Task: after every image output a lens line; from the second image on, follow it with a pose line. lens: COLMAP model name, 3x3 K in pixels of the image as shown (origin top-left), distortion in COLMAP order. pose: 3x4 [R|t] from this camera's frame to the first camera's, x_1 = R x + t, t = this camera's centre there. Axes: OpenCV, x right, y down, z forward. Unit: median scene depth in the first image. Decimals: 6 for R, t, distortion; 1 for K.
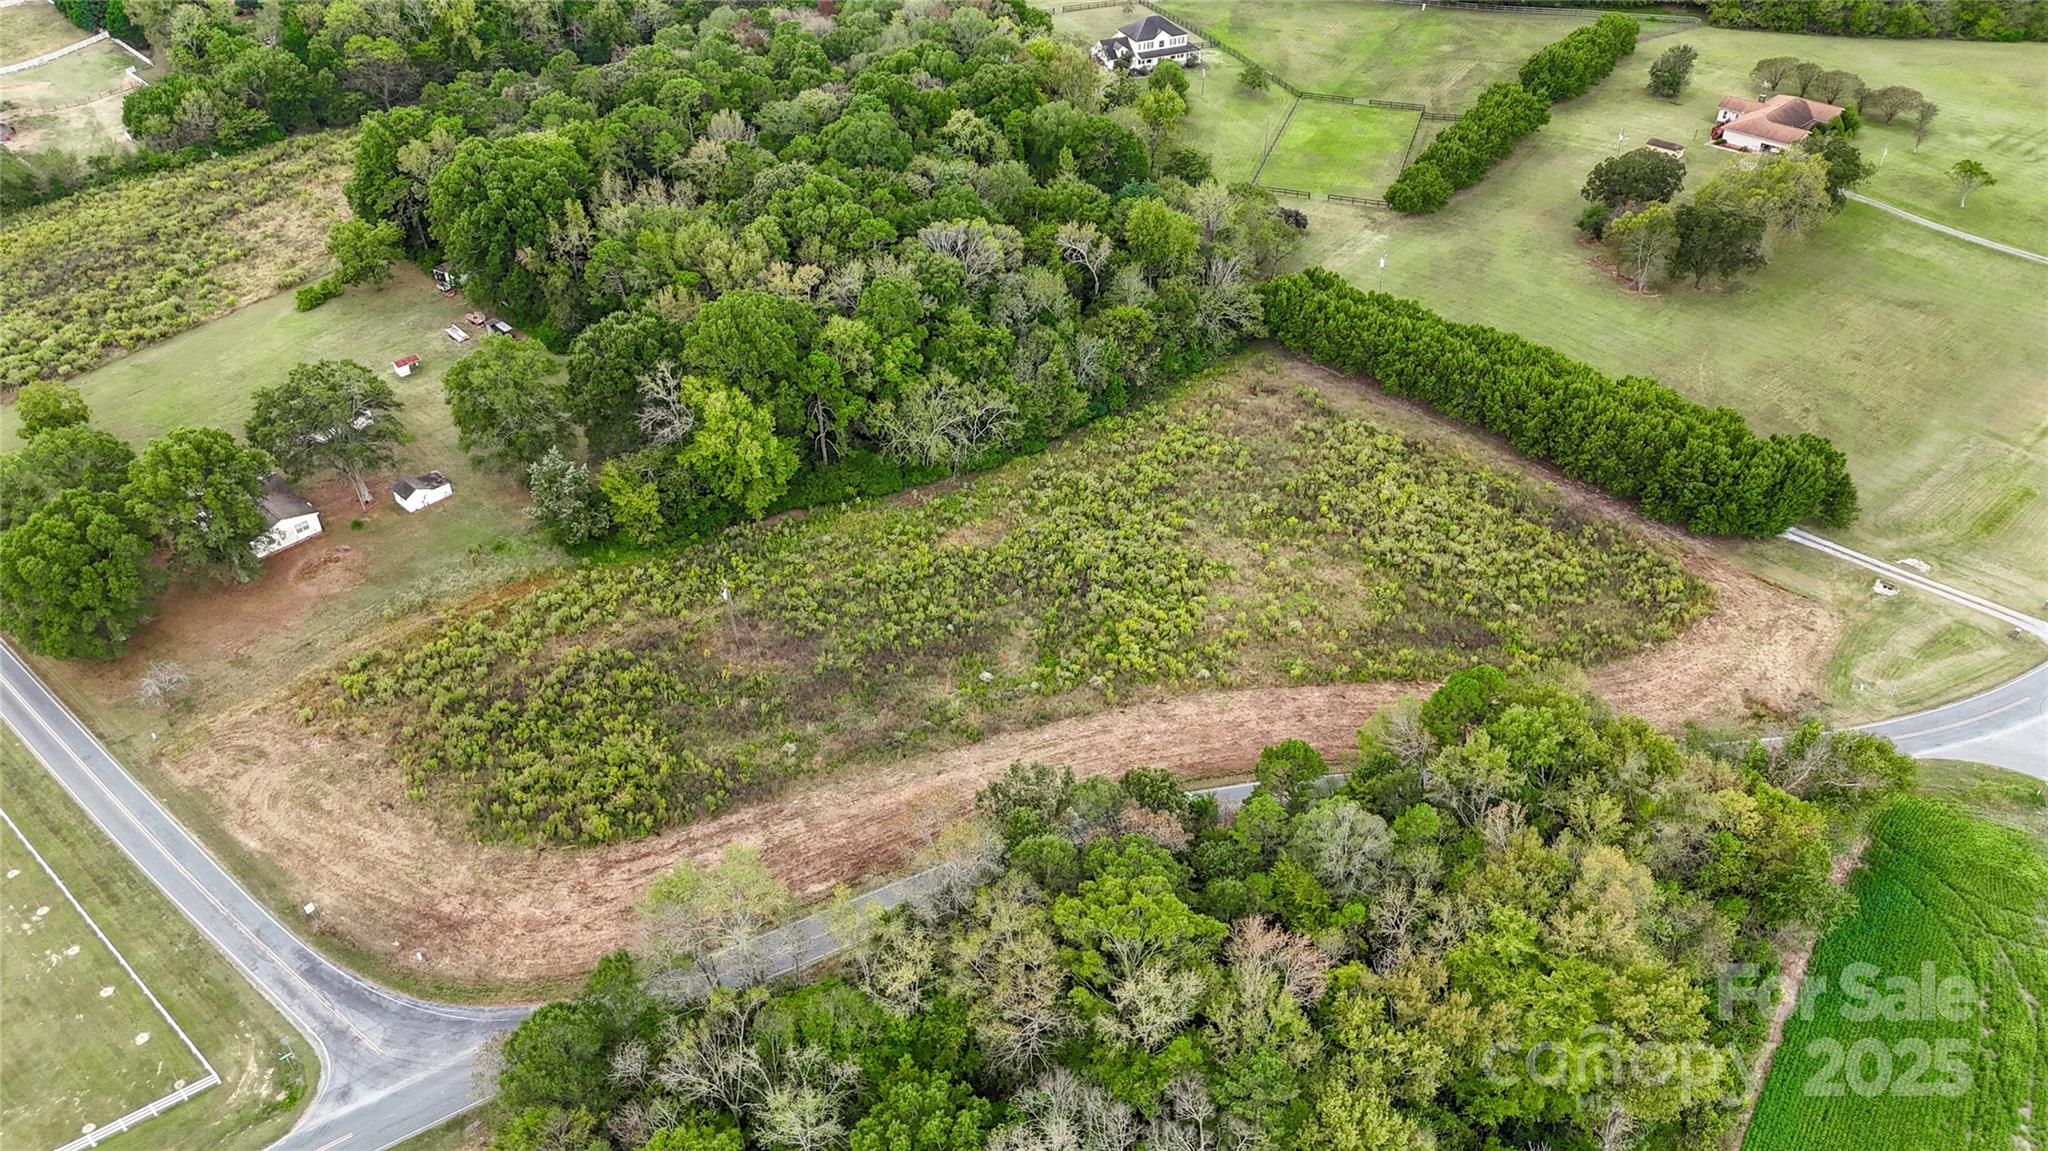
lens RADIAL K [[1503.7, 0, 1024.2], [0, 1503.7, 569.2], [0, 0, 1]] dist [0.079898, -0.078348]
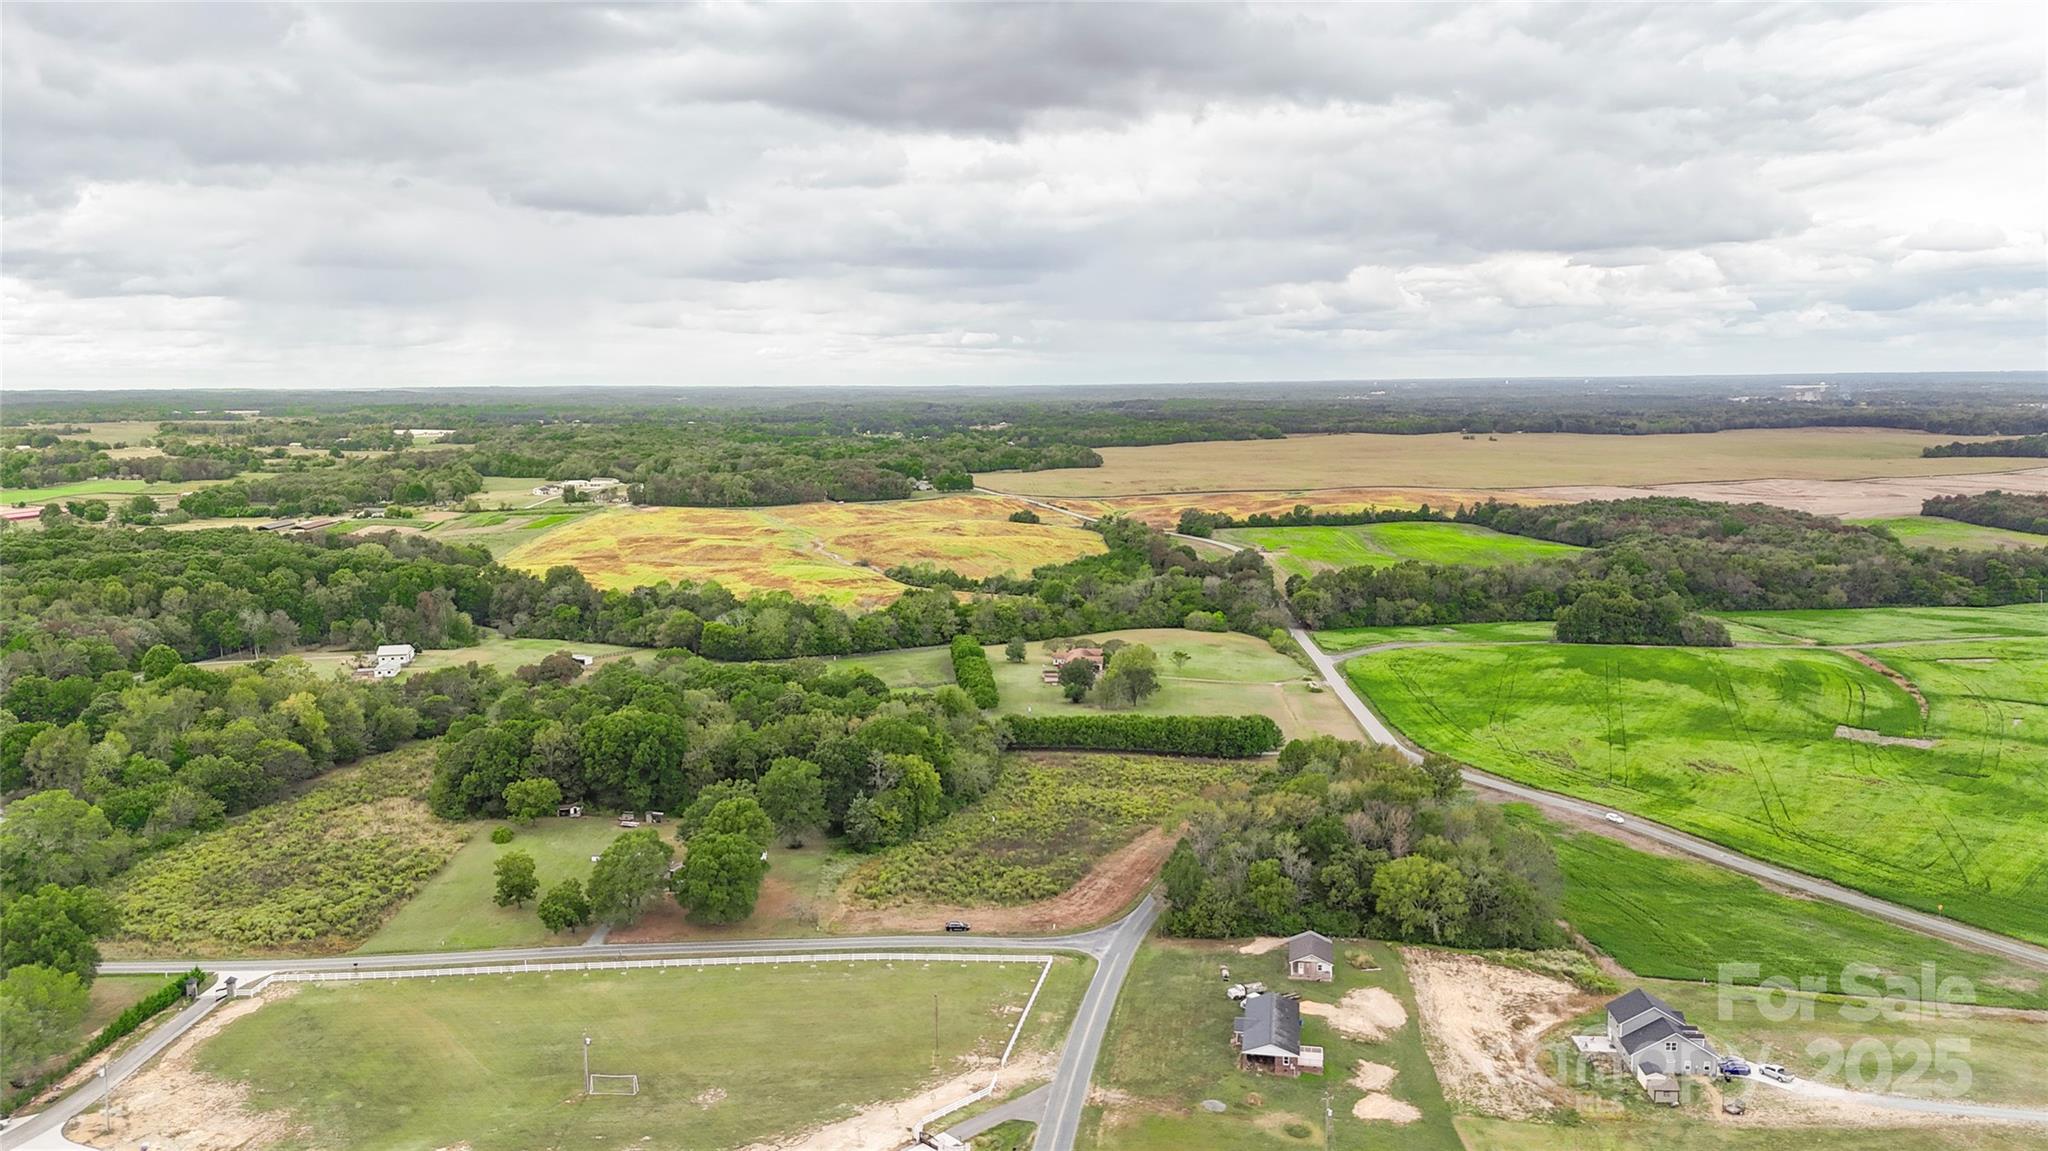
lens RADIAL K [[1495.2, 0, 1024.0], [0, 1495.2, 575.5], [0, 0, 1]] dist [0.204437, -0.486207]
pose [[0.743776, -0.080172, 0.663604, -1.320556], [0.400774, 0.848028, -0.346740, 0.406537], [-0.534956, 0.523852, 0.662874, -0.480059]]
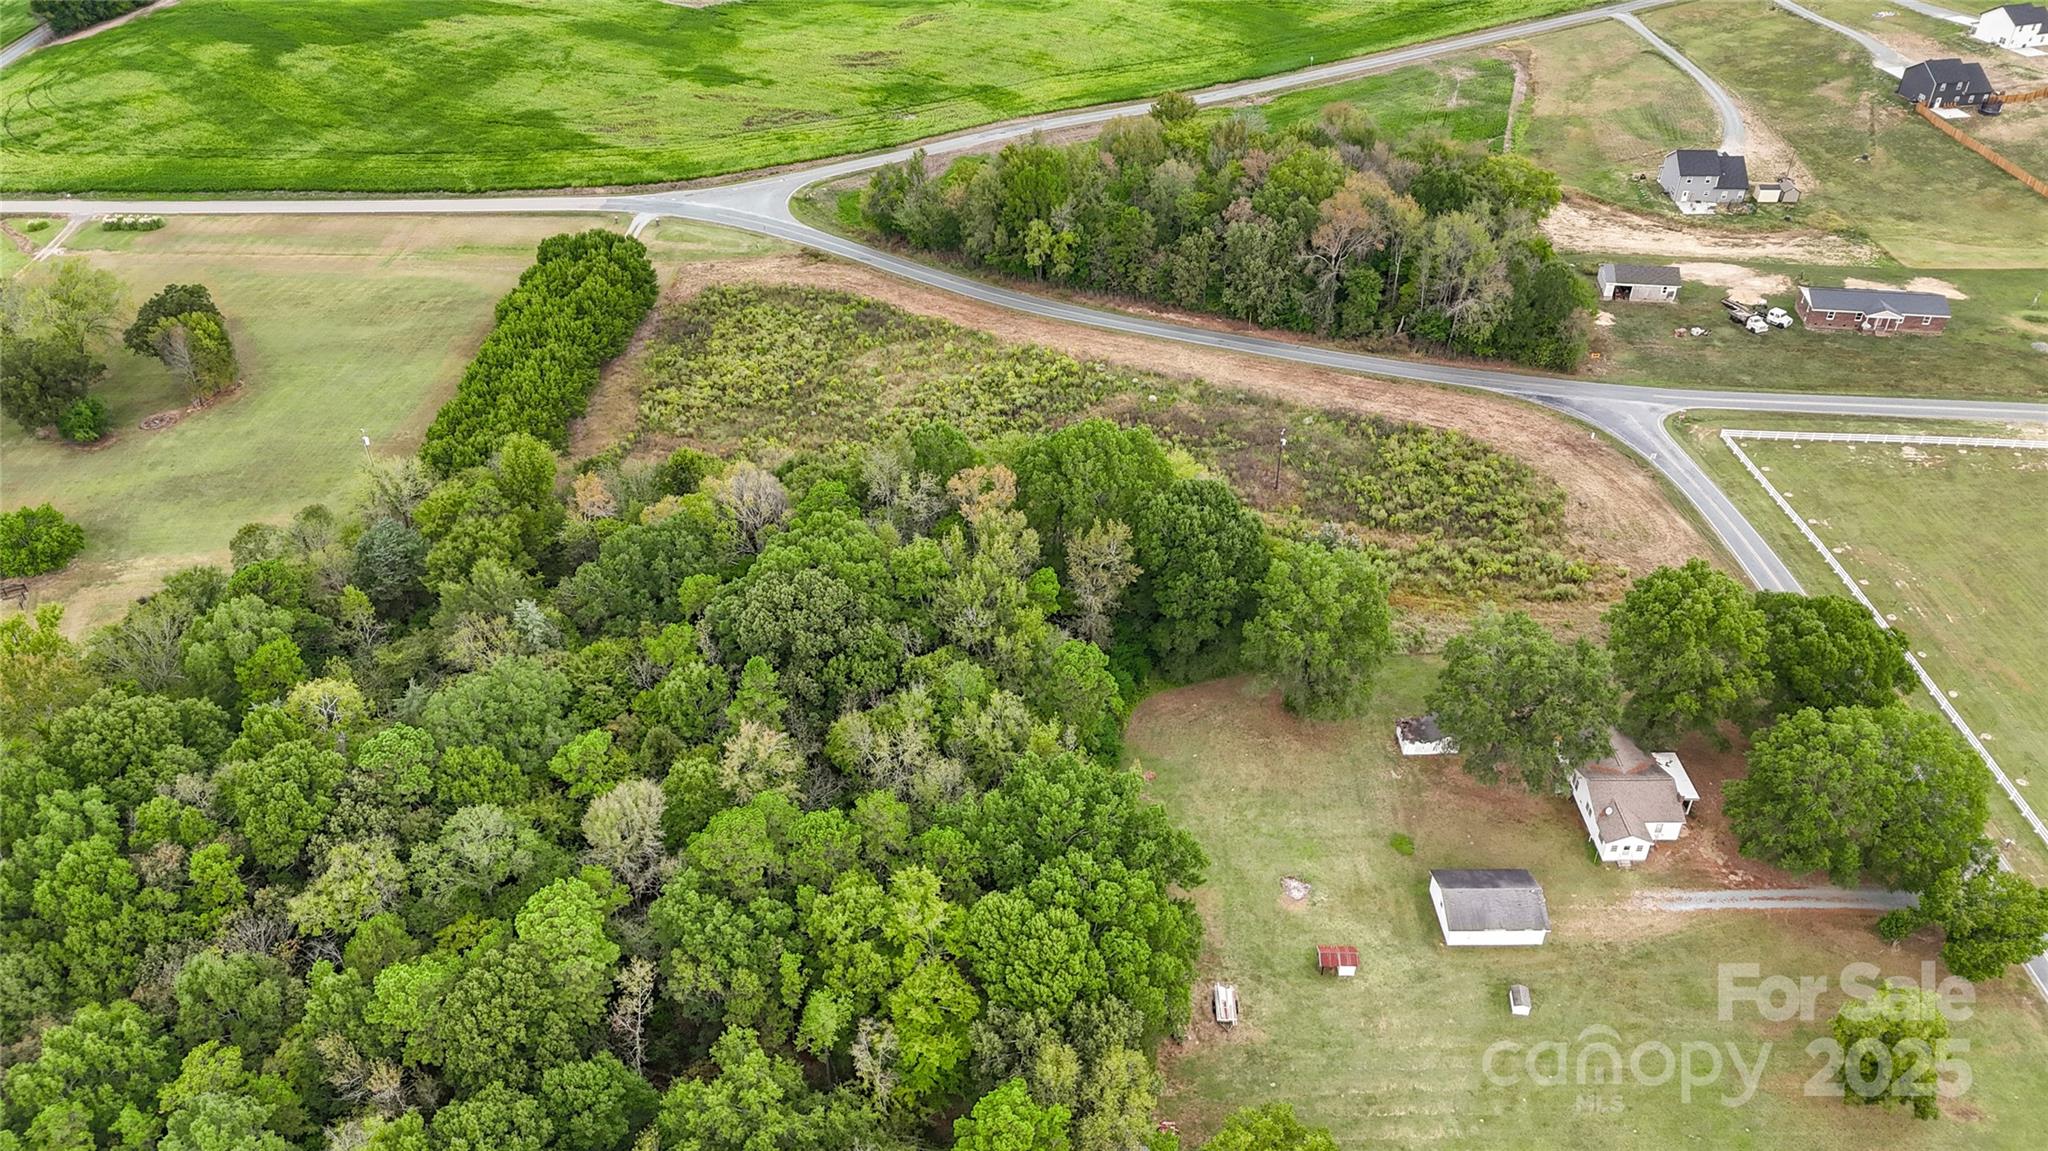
lens RADIAL K [[1502.1, 0, 1024.0], [0, 1502.1, 575.5], [0, 0, 1]] dist [0.079475, -0.091611]
pose [[-0.682065, -0.409668, 0.605771, -0.730773], [0.453750, 0.412539, 0.789888, -0.863096], [-0.573496, 0.813624, -0.095491, 1.166864]]
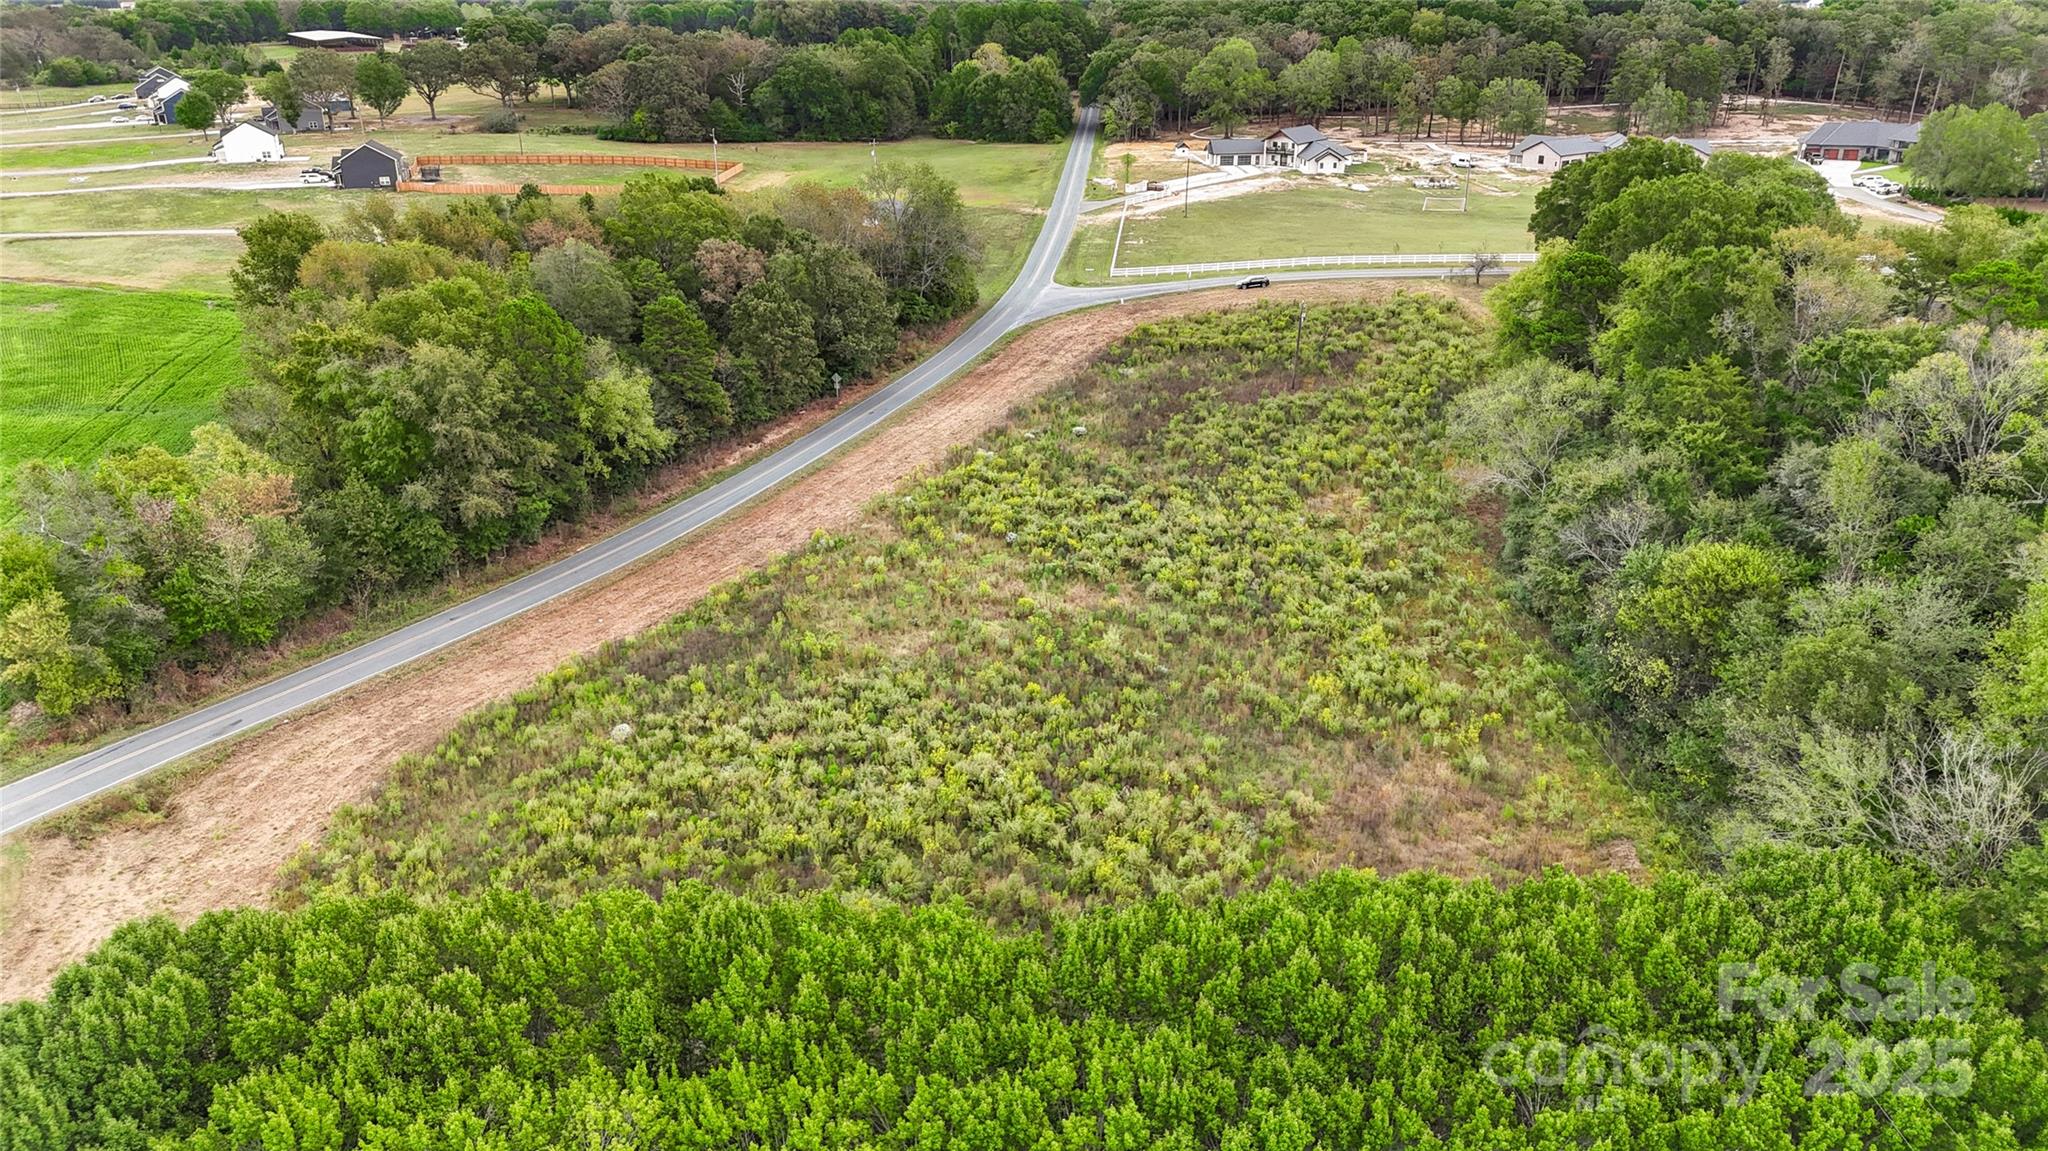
lens RADIAL K [[1503.7, 0, 1024.2], [0, 1503.7, 569.2], [0, 0, 1]] dist [0.079898, -0.078348]
pose [[-0.689791, 0.289071, -0.663797, 0.543413], [-0.424382, 0.581386, 0.694183, -0.435460], [0.586590, 0.760545, -0.278358, 1.142004]]
